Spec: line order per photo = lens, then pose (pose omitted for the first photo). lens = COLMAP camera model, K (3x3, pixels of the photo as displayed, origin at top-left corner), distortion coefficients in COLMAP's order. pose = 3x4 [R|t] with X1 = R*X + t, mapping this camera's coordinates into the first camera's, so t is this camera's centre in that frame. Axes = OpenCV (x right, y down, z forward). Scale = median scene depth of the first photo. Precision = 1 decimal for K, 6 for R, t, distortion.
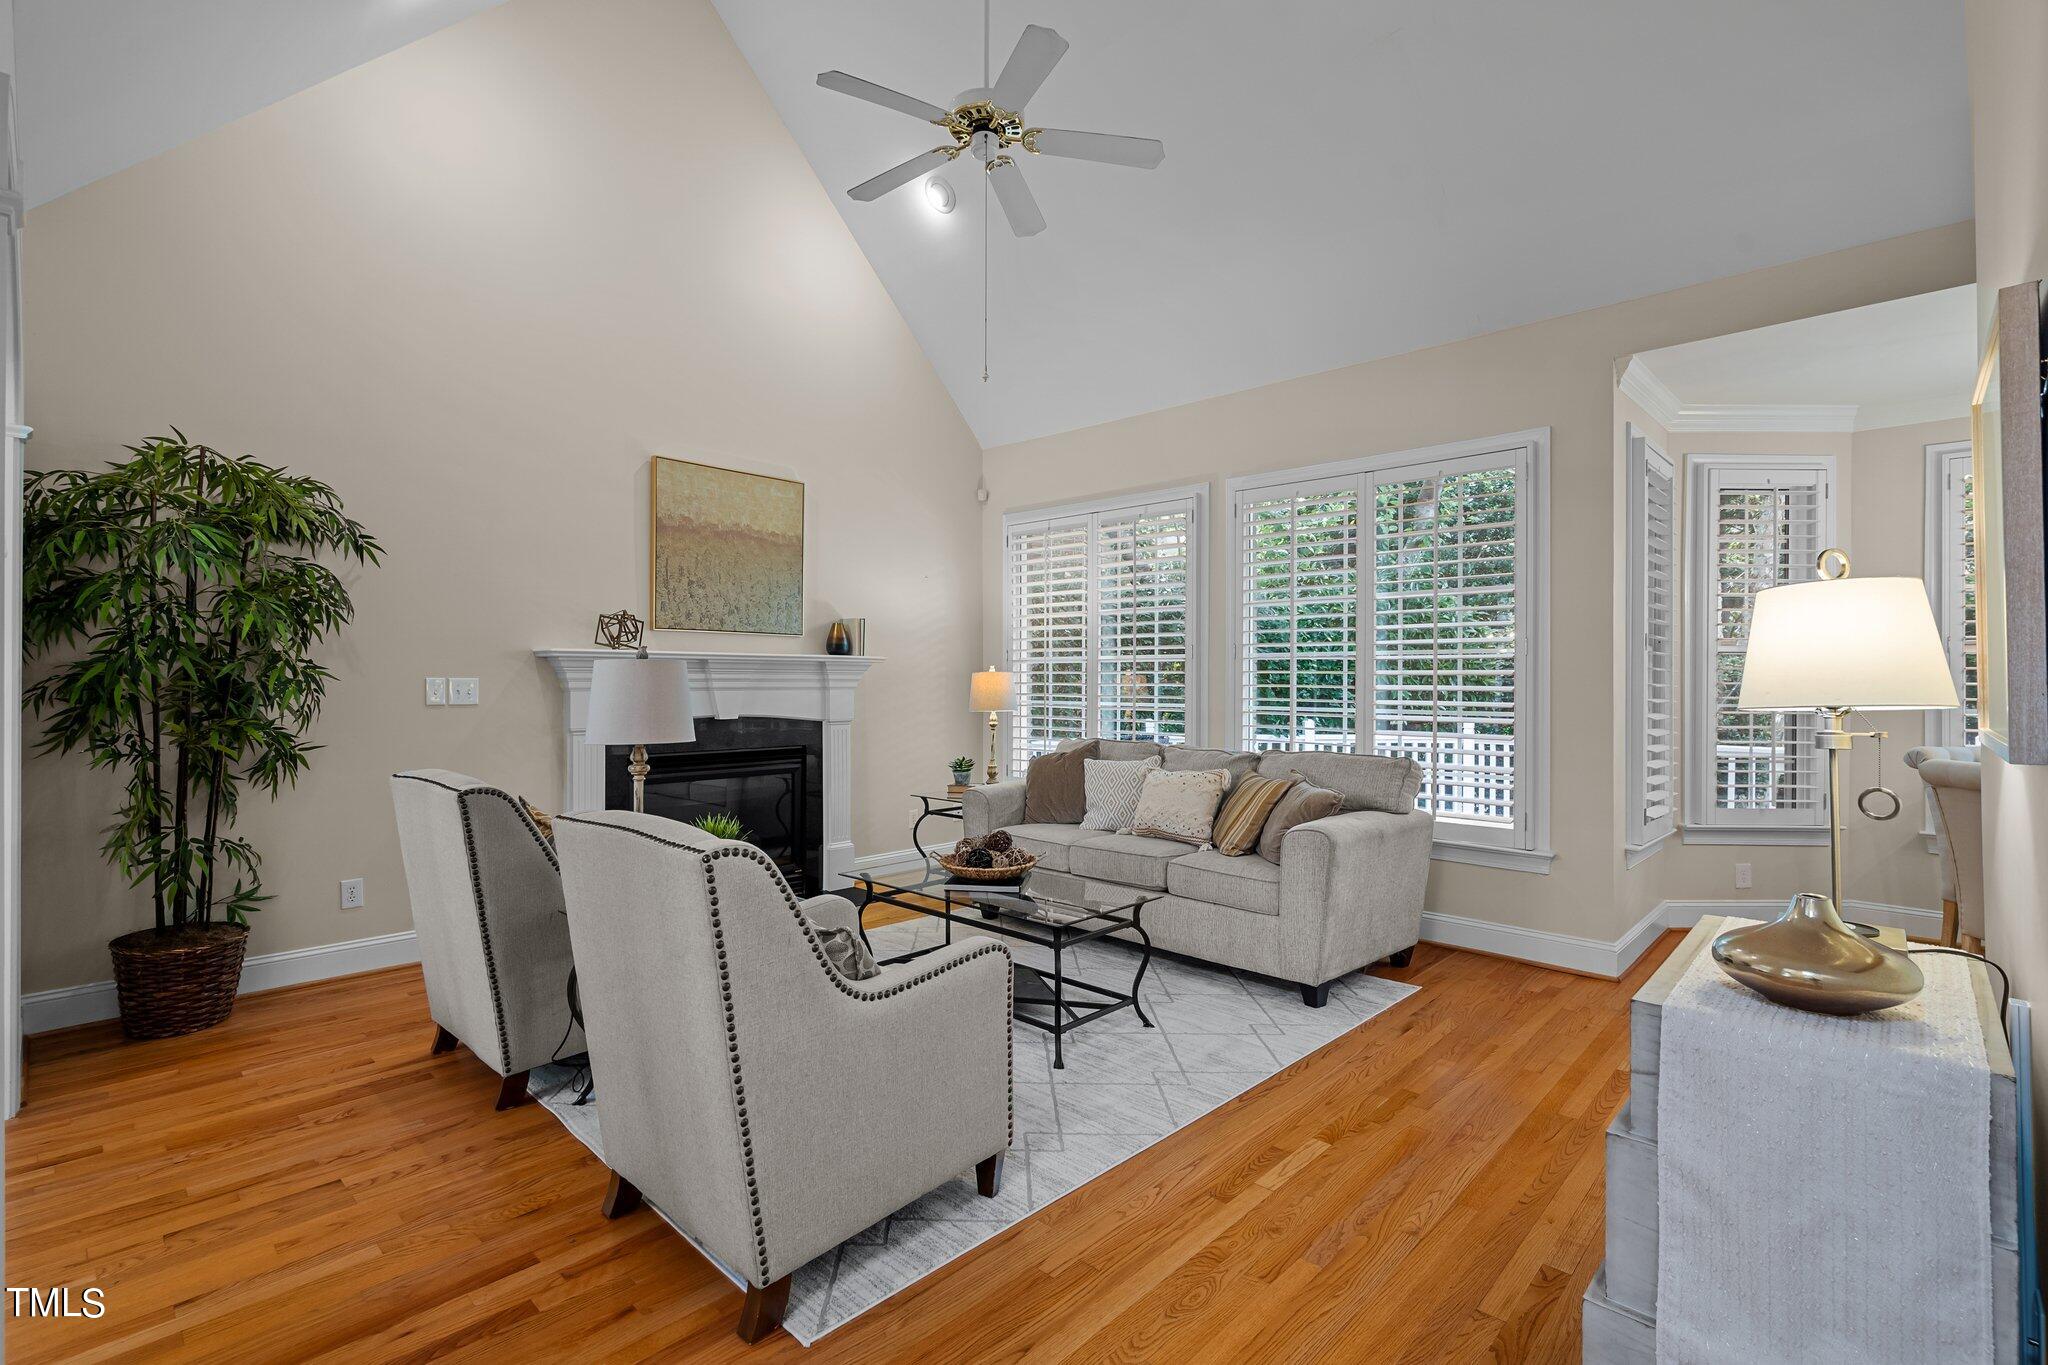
lens RADIAL K [[944.9, 0, 1024.8], [0, 944.9, 682.6], [0, 0, 1]] dist [-0.000959, 0.001363]
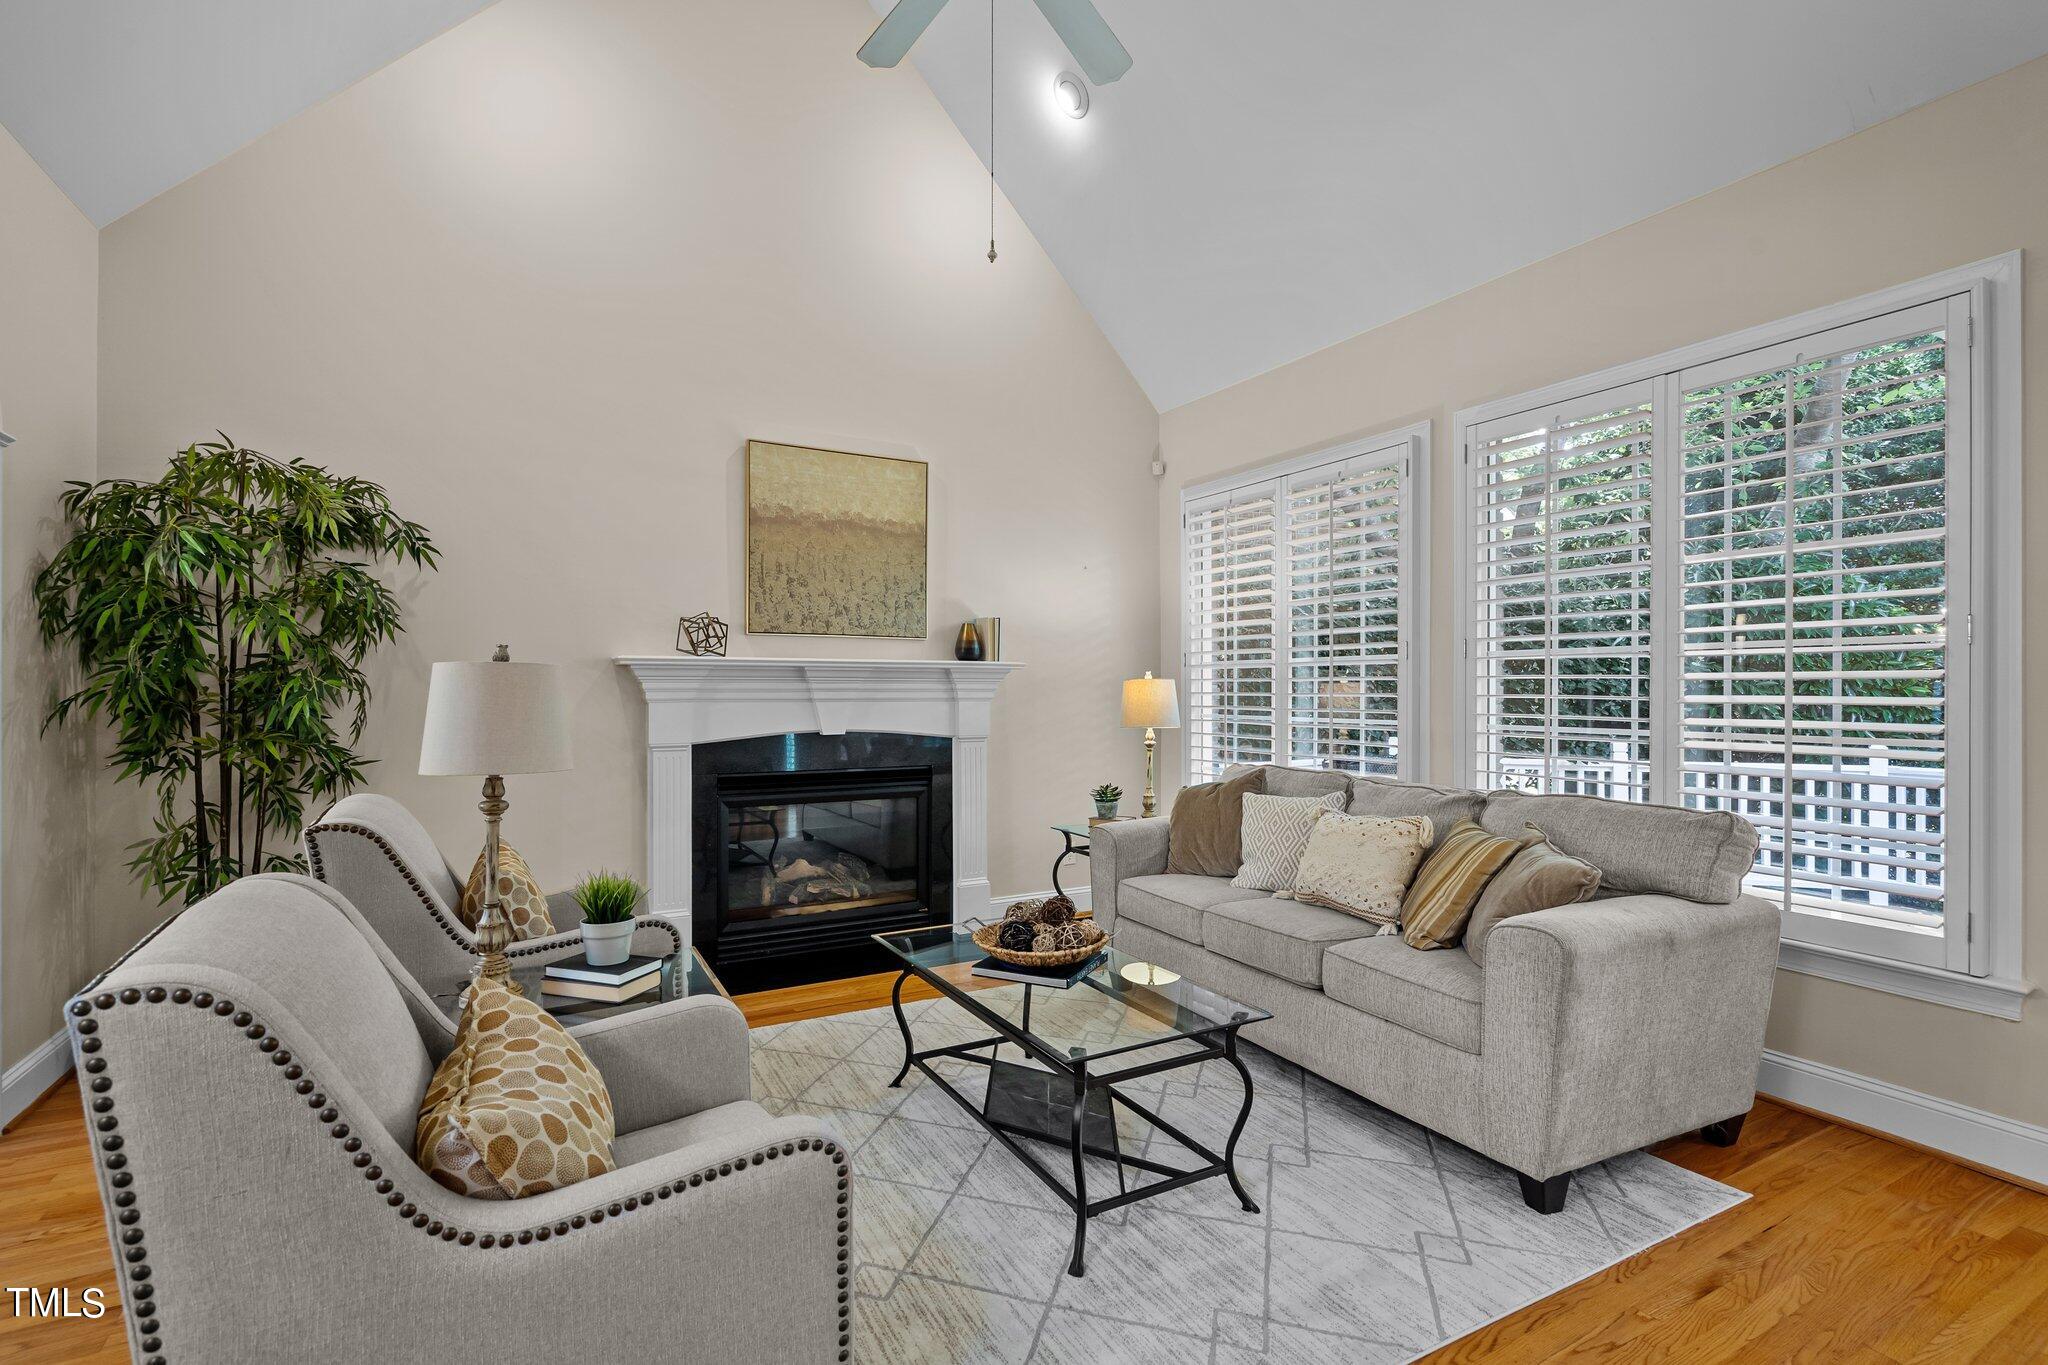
lens RADIAL K [[944.9, 0, 1025.7], [0, 944.9, 691.1], [0, 0, 1]] dist [-0.000959, 0.001363]
pose [[0.952804, -0.002202, -0.303579, 0.136121], [0.001702, 0.999997, -0.001910, 0.000252], [0.303582, 0.001303, 0.952804, 0.237919]]
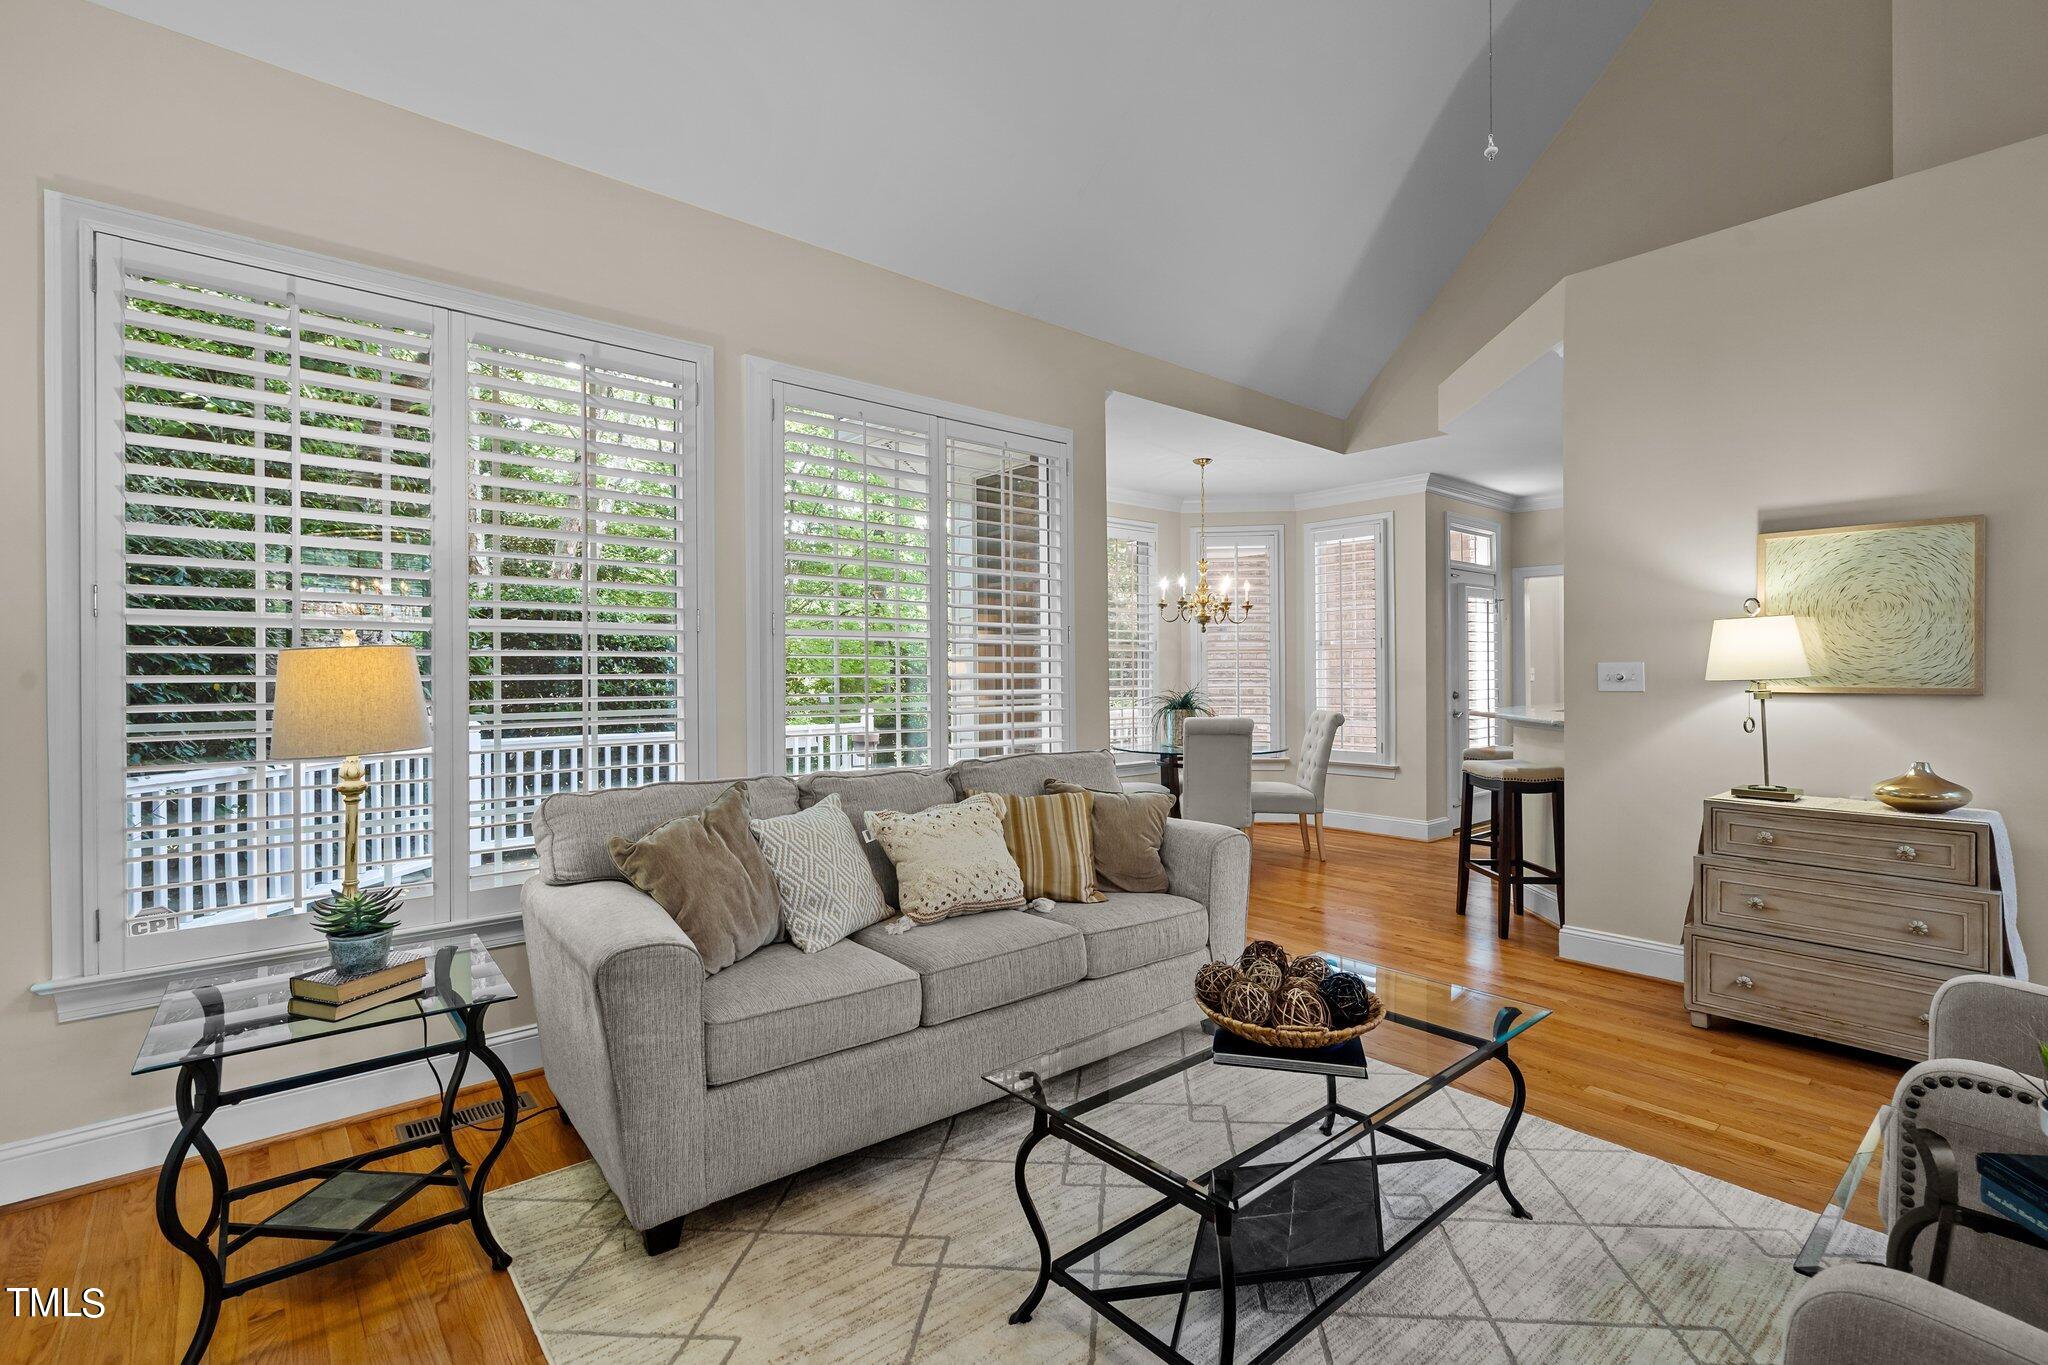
lens RADIAL K [[944.9, 0, 1036.2], [0, 944.9, 668.4], [0, 0, 1]] dist [-0.000959, 0.001363]
pose [[0.105227, -0.003438, 0.994442, -0.490484], [0.001837, 0.999993, 0.003263, -0.004558], [-0.994447, 0.001483, 0.105233, 0.884562]]
